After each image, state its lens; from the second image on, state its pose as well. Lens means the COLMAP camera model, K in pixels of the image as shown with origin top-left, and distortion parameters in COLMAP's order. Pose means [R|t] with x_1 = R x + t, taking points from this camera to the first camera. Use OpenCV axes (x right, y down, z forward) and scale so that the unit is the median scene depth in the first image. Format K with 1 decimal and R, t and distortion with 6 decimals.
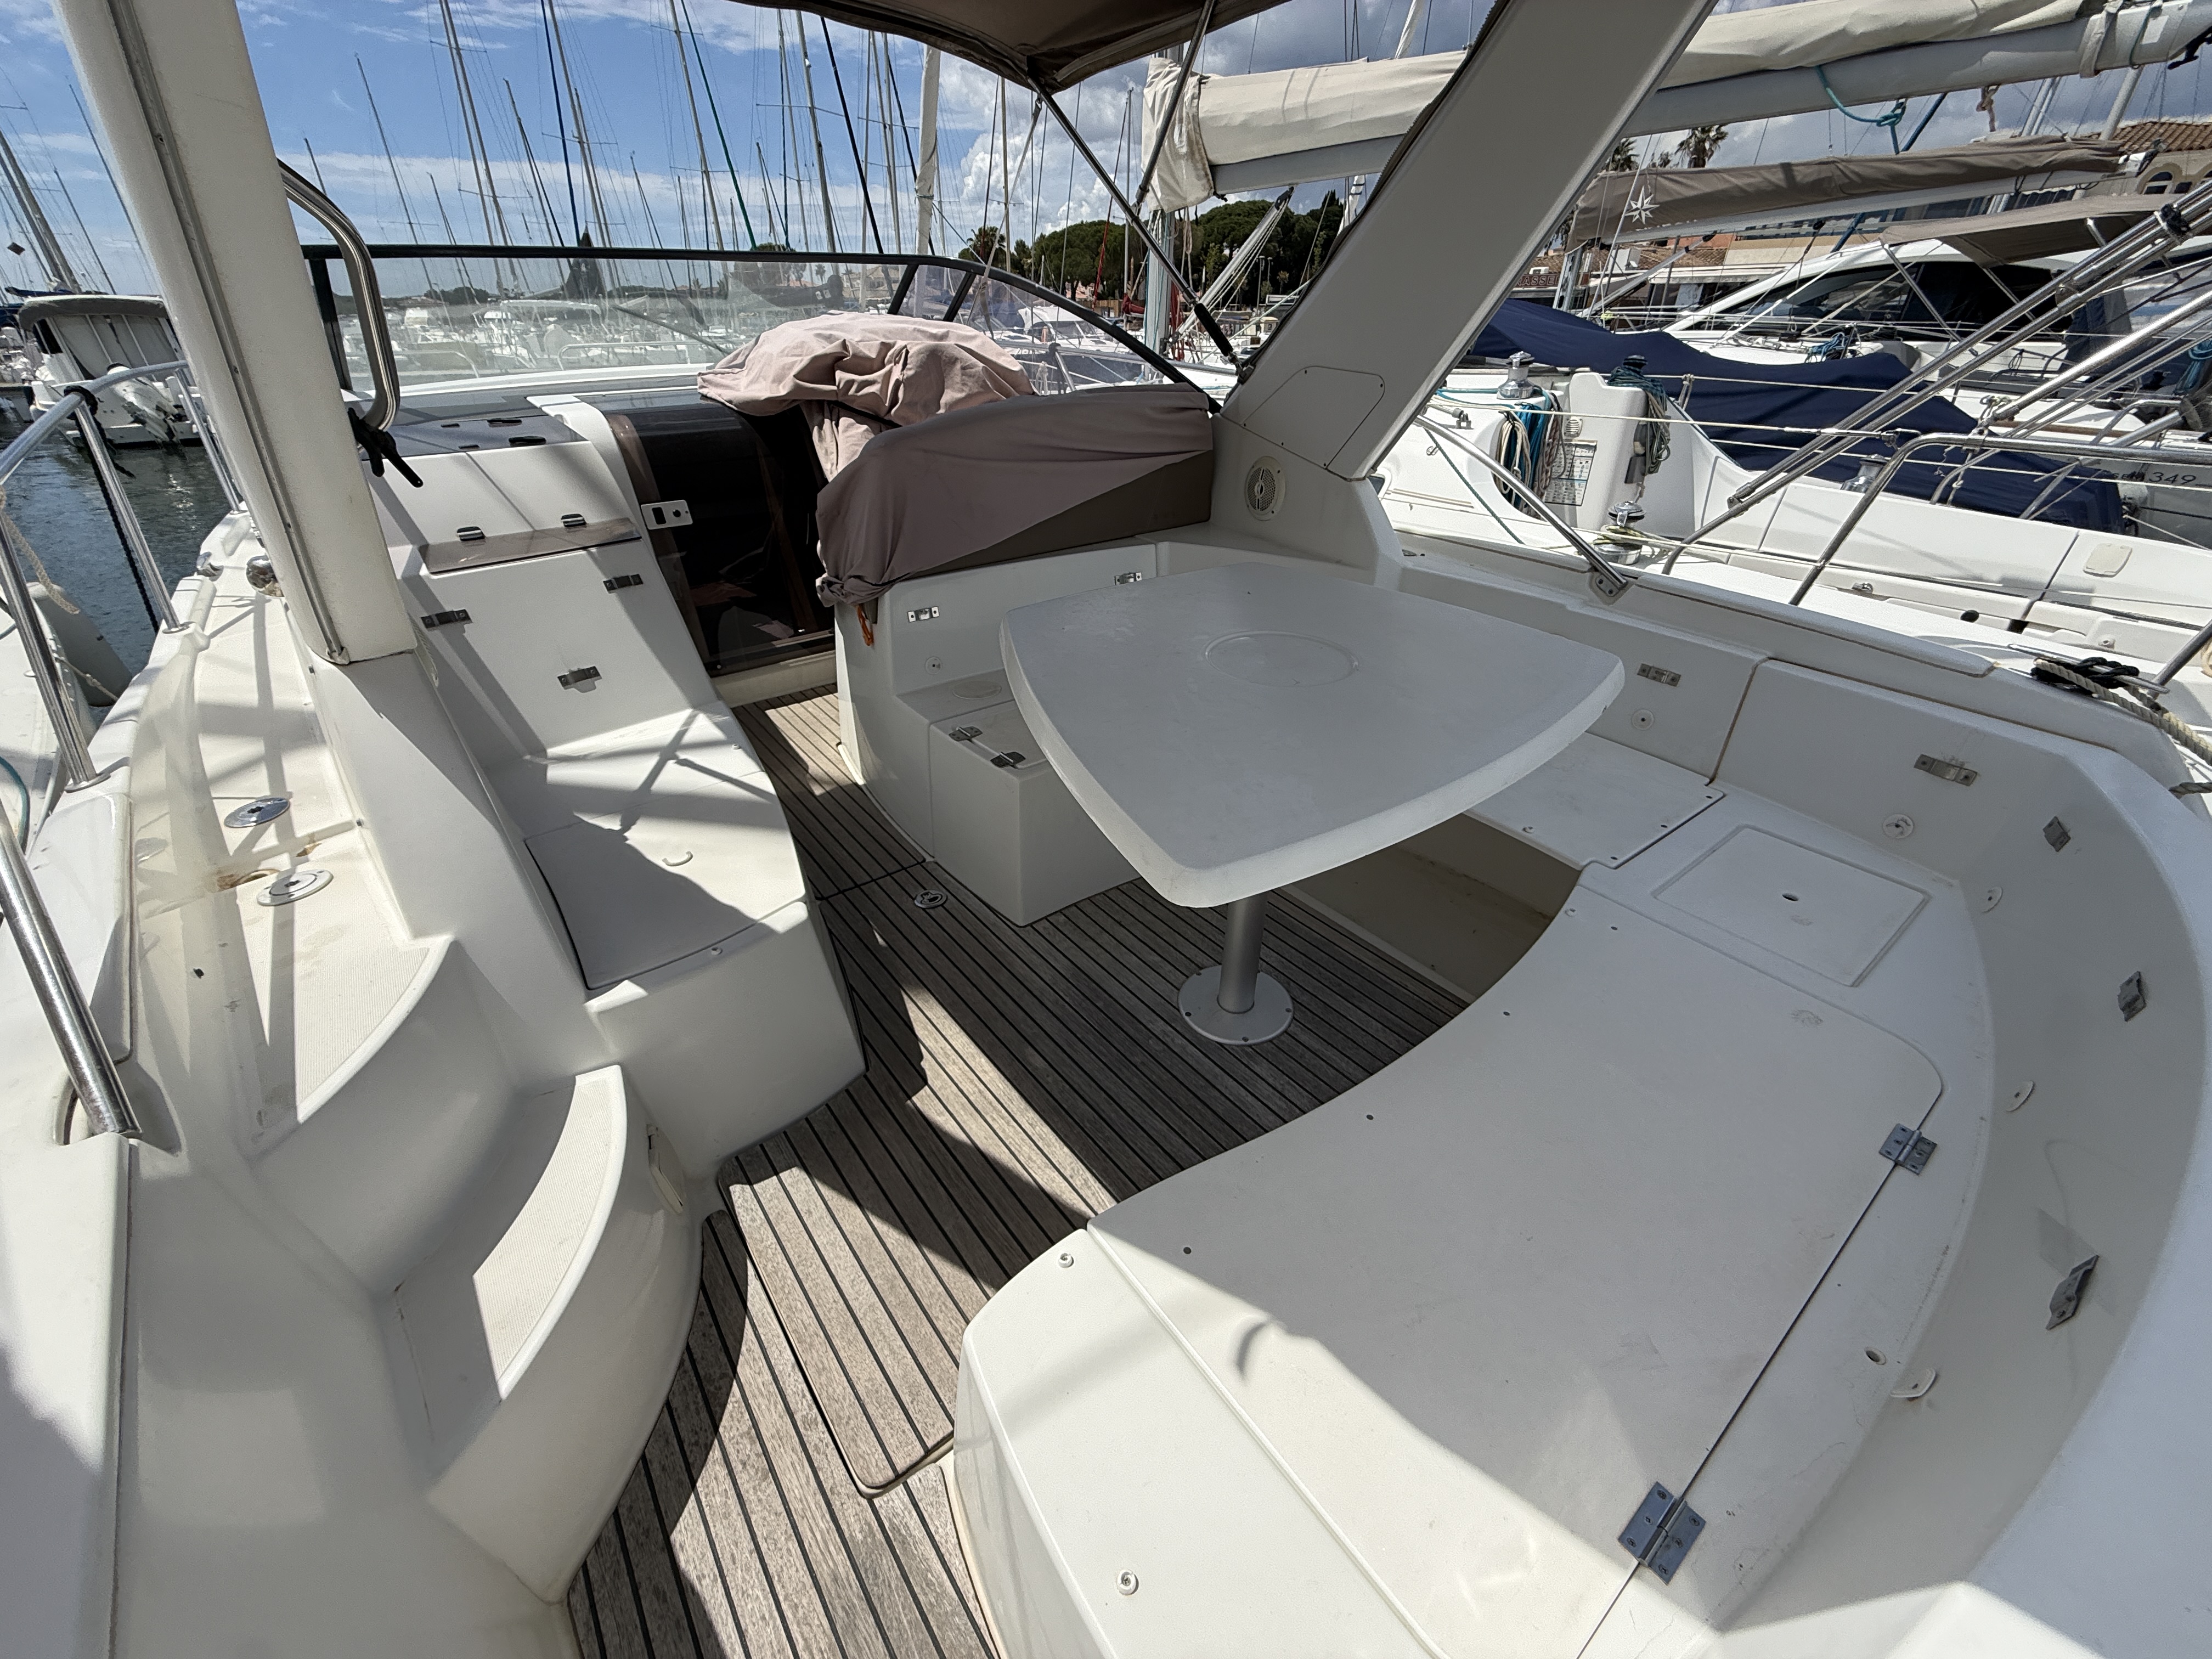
lens RADIAL K [[881.9, 0, 1088.5], [0, 881.9, 841.3], [0, 0, 1]] dist [0.001063, 0.000228]
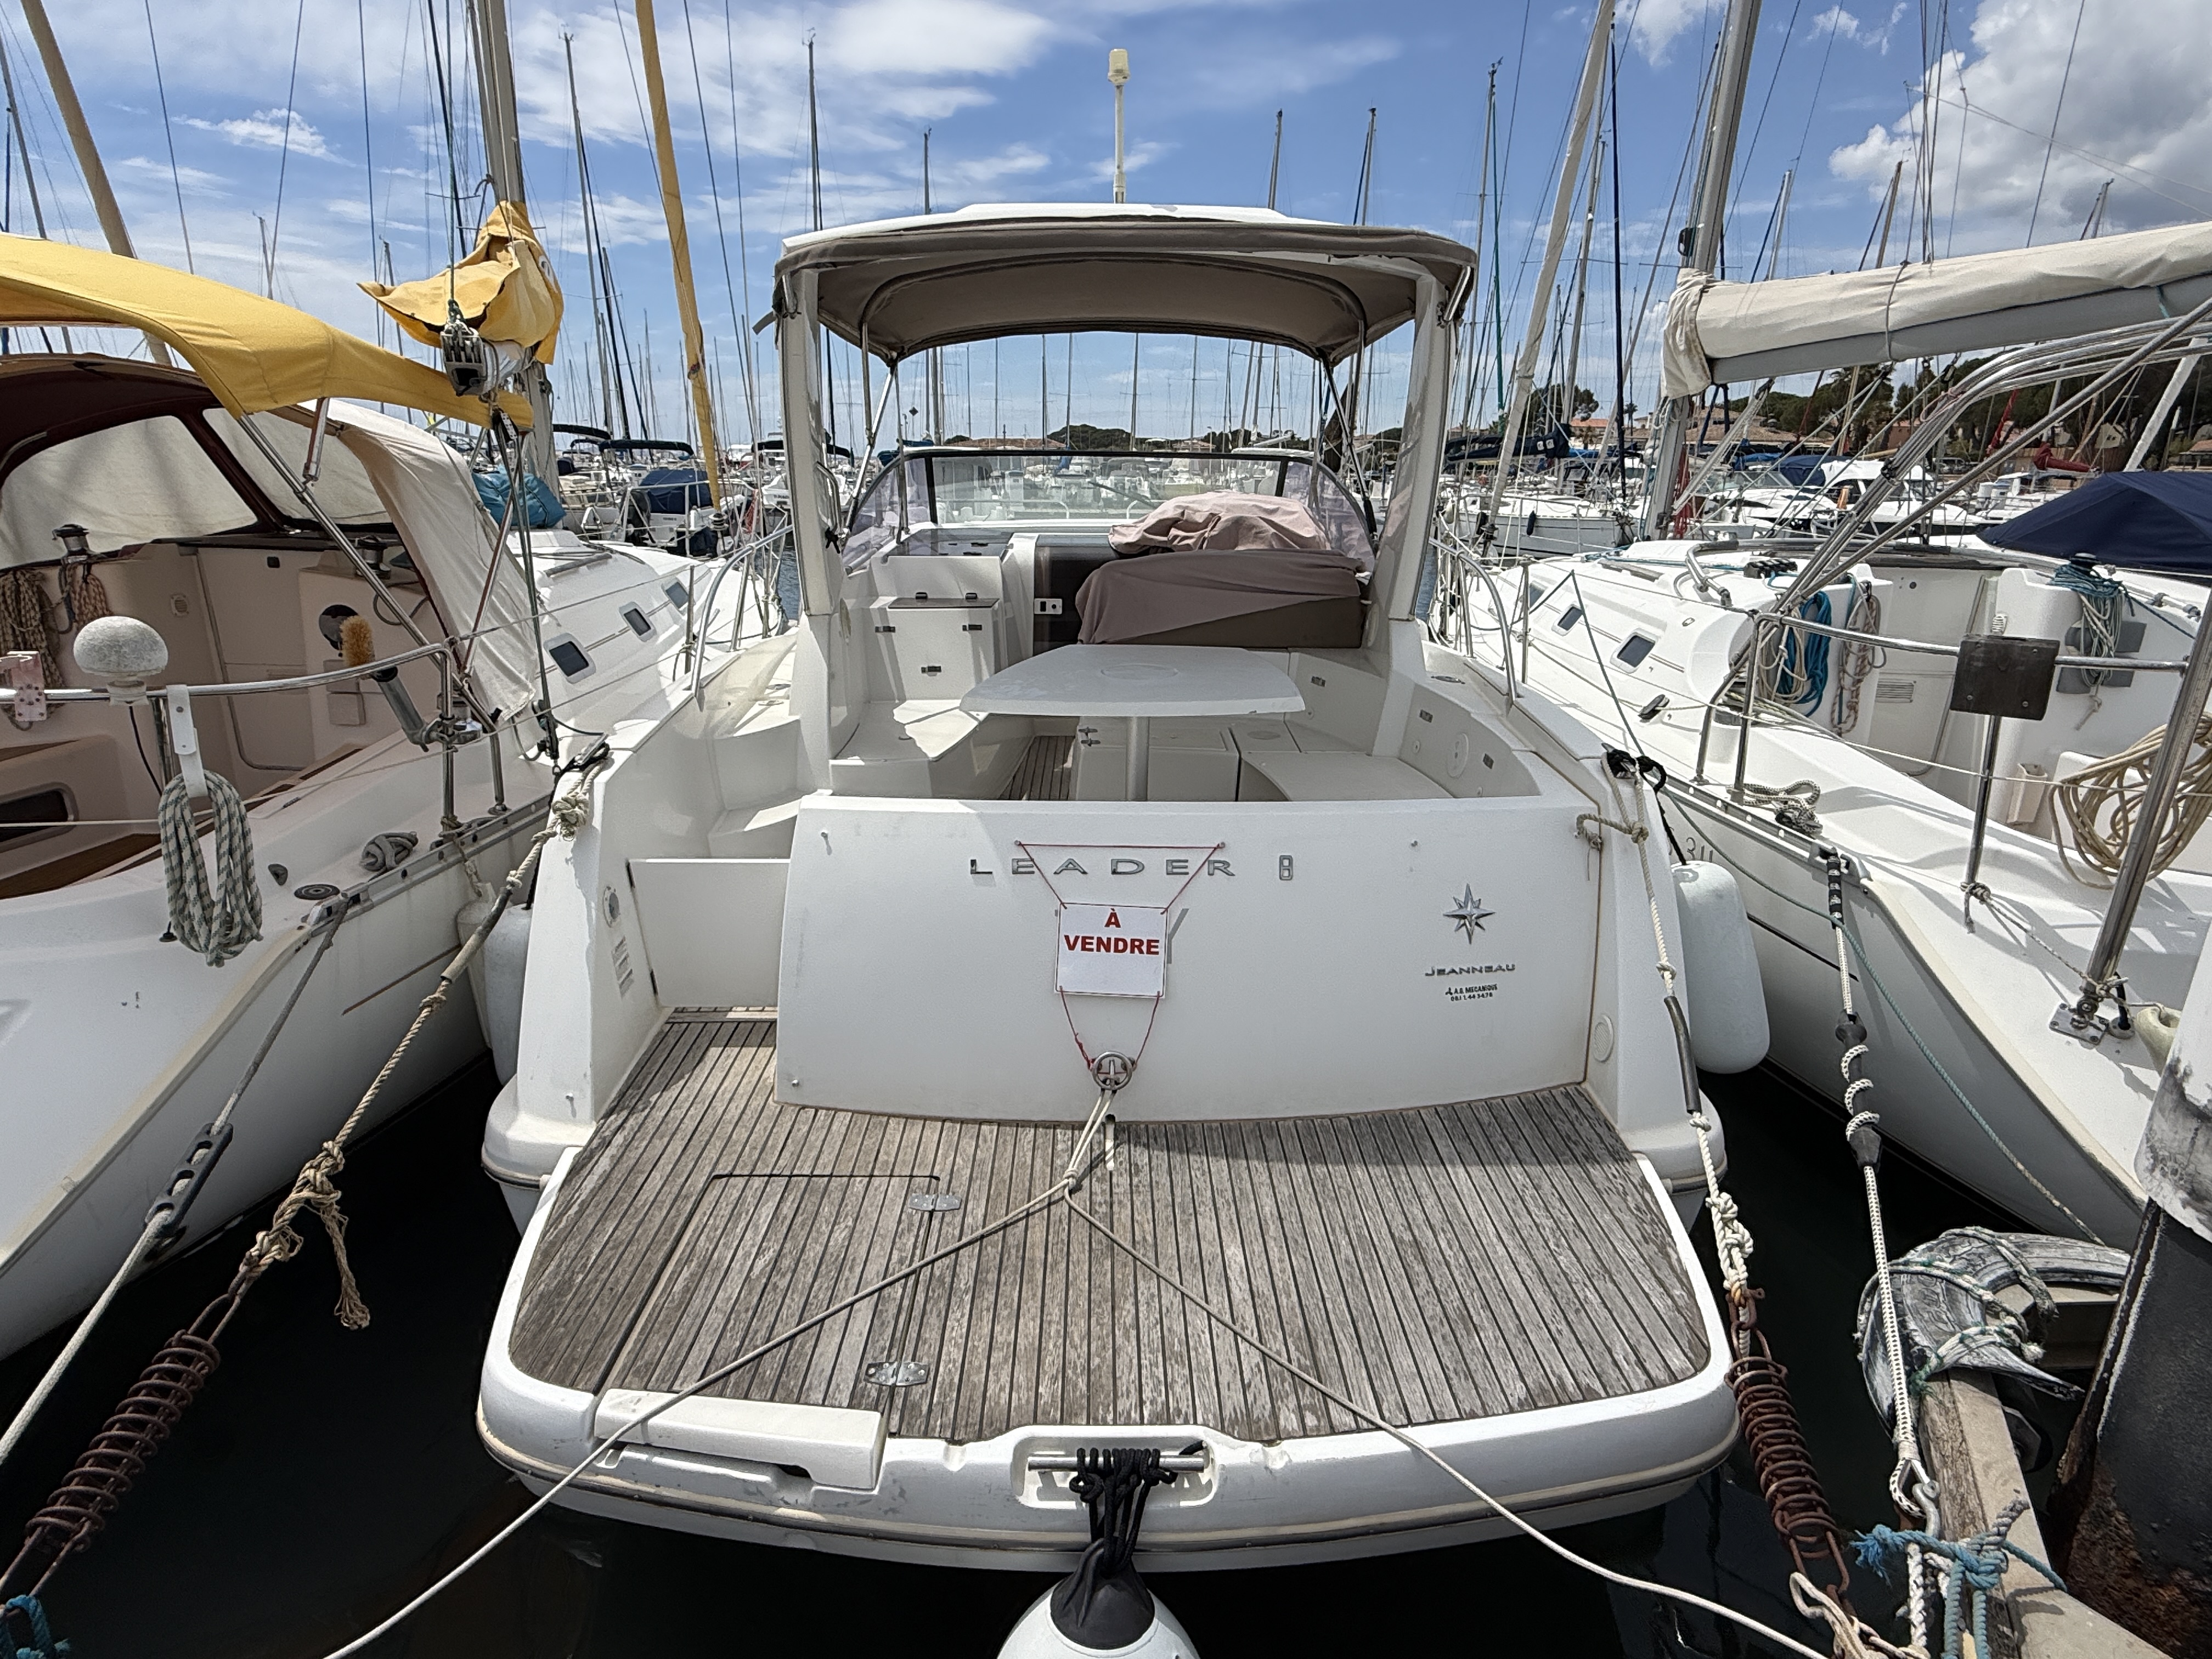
lens RADIAL K [[1249.8, 0, 1070.1], [0, 1249.8, 821.3], [0, 0, 1]] dist [0.059038, 0.000597]
pose [[0.779497, 0.193658, -0.595720, 0.927211], [-0.339455, 0.929858, -0.141895, 0.278922], [0.526455, 0.312827, 0.790559, -0.599299]]
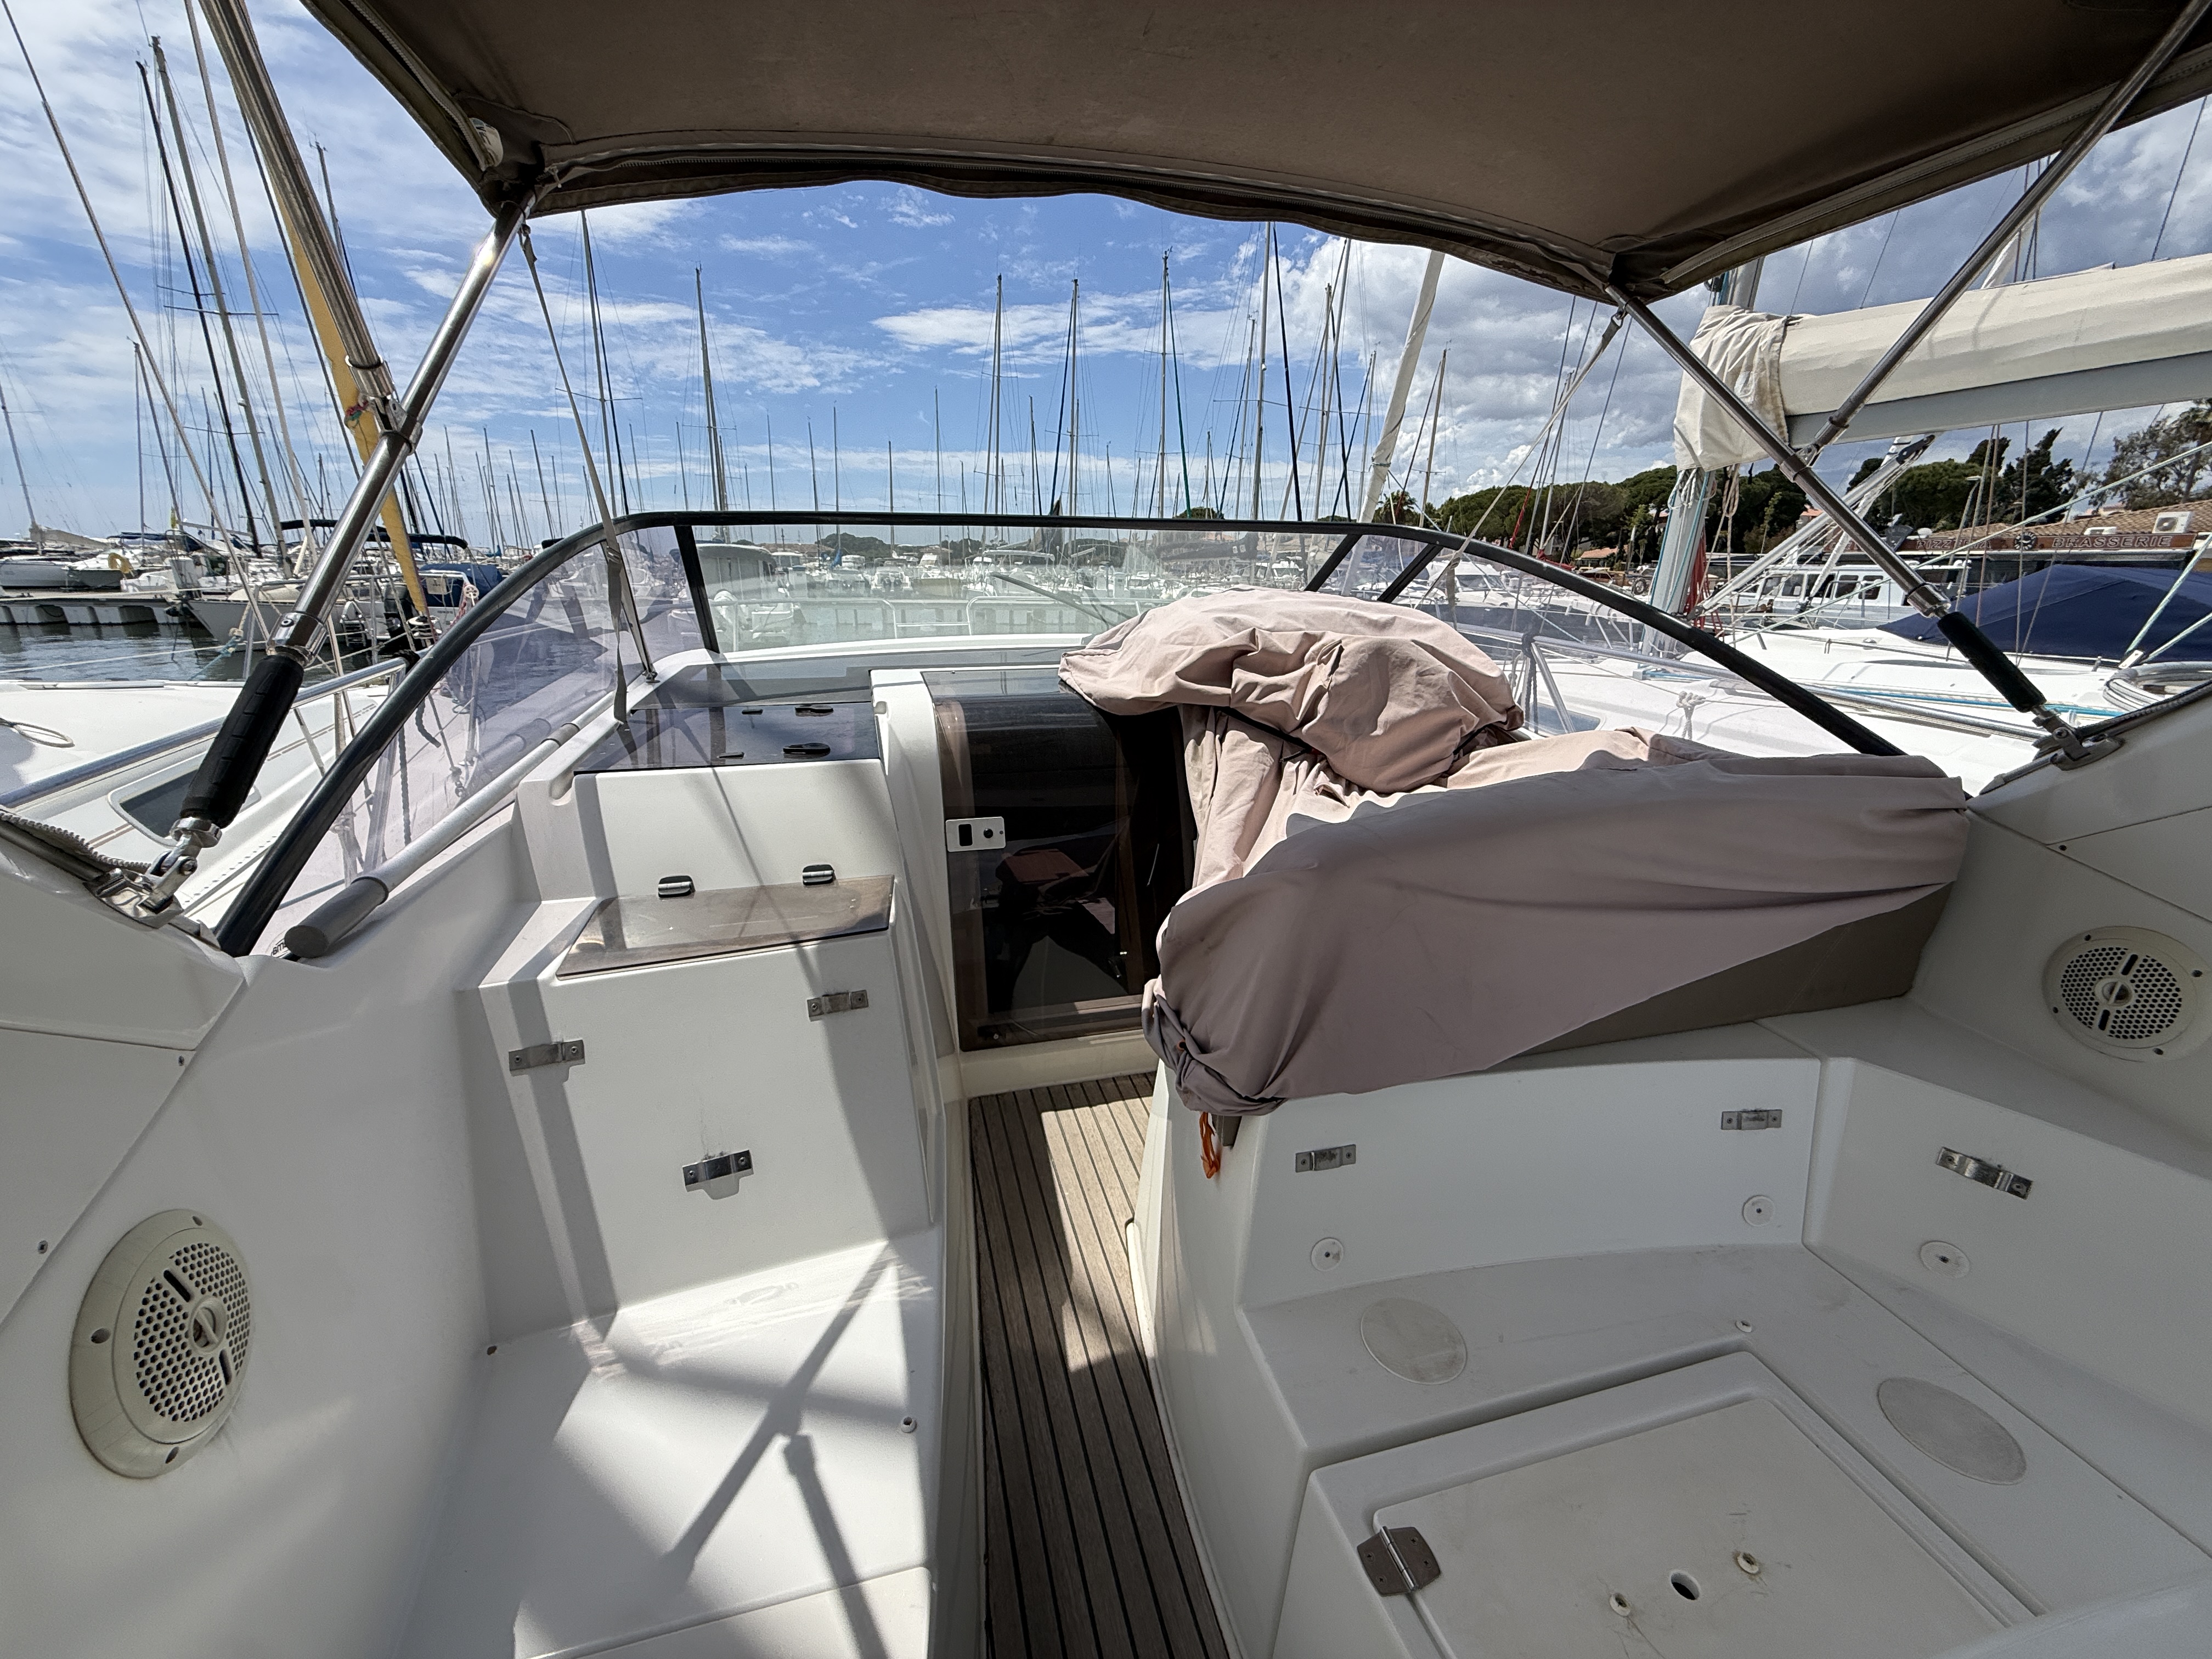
lens RADIAL K [[883.6, 0, 1102.0], [0, 883.6, 818.8], [0, 0, 1]] dist [0.005859, 0.000251]
pose [[0.921805, 0.126138, -0.366557, -0.107983], [-0.214919, 0.953246, -0.212444, -0.243122], [0.322621, 0.274612, 0.905817, 0.352269]]
